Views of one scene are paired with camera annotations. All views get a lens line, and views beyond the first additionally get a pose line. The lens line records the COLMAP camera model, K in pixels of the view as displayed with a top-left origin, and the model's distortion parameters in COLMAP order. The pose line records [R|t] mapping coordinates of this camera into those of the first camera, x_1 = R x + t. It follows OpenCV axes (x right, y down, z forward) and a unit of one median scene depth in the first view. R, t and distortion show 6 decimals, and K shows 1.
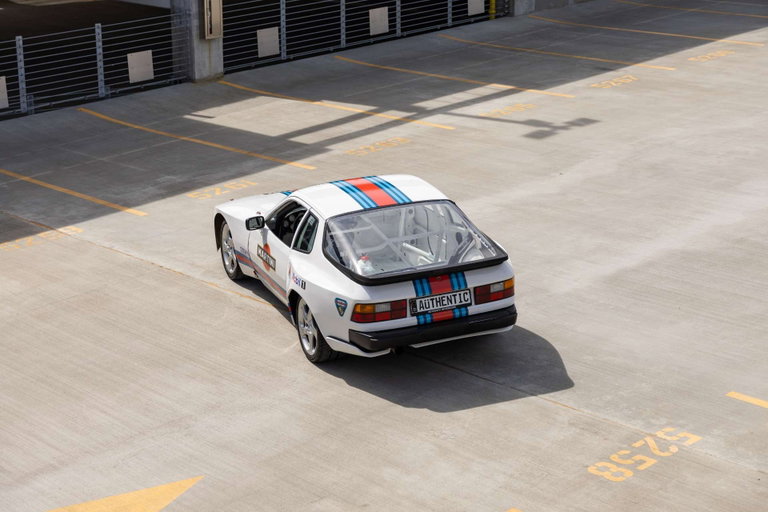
lens RADIAL K [[1450.3, 0, 380.2], [0, 1450.3, 255.5], [0, 0, 1]] dist [0.019713, 0.000000]
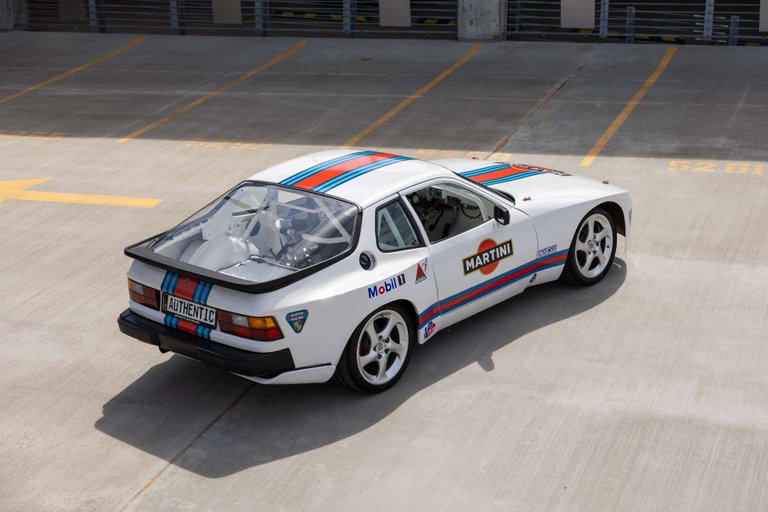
lens RADIAL K [[1450.3, 0, 389.6], [0, 1450.3, 261.1], [0, 0, 1]] dist [0.019713, 0.000000]
pose [[0.442604, 0.315688, -0.839311, 0.749678], [-0.247690, 0.942607, 0.223924, -0.198371], [0.861830, 0.108779, 0.495394, 0.697509]]
